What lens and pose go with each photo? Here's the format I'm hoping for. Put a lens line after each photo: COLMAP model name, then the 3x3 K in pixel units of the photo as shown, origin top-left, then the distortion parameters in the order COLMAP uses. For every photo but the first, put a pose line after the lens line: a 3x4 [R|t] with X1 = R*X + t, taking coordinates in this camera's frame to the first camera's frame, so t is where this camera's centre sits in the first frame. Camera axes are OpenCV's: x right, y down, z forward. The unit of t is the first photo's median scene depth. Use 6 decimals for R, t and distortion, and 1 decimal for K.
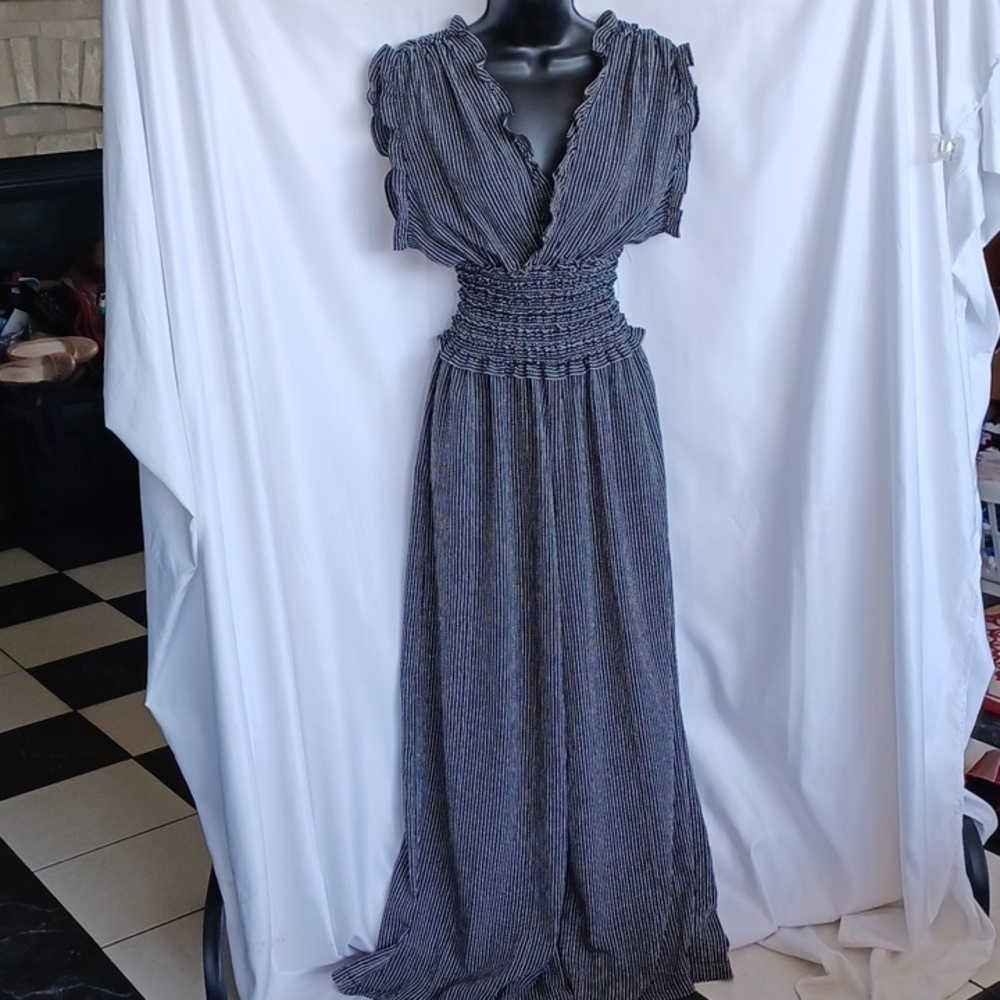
lens RADIAL K [[1742.8, 0, 500.0], [0, 1742.8, 500.0], [0, 0, 1]] dist [0.156153, -0.282396]
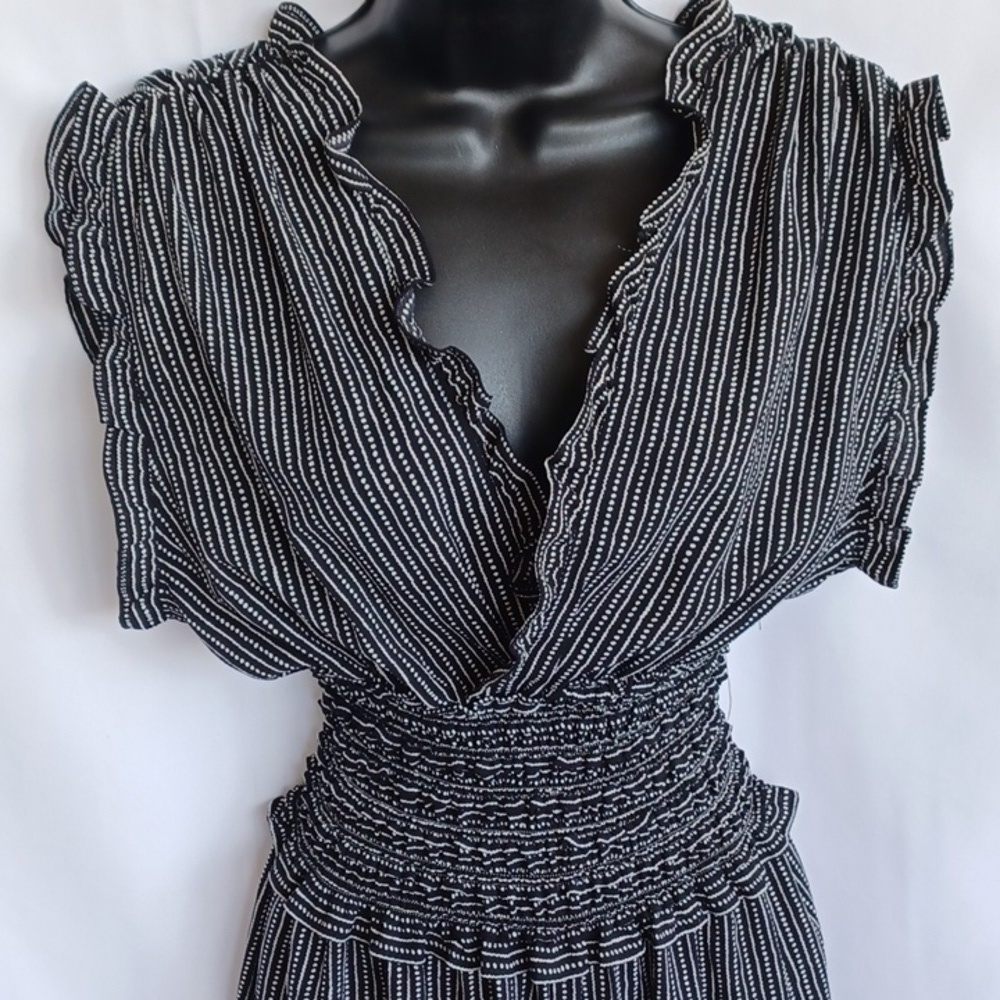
lens RADIAL K [[1742.8, 0, 500.0], [0, 1742.8, 500.0], [0, 0, 1]] dist [0.156153, -0.282396]
pose [[0.998984, 0.006362, -0.044623, 0.035612], [-0.007068, 0.999852, -0.015696, -0.168081], [0.044517, 0.015996, 0.998881, 0.642769]]
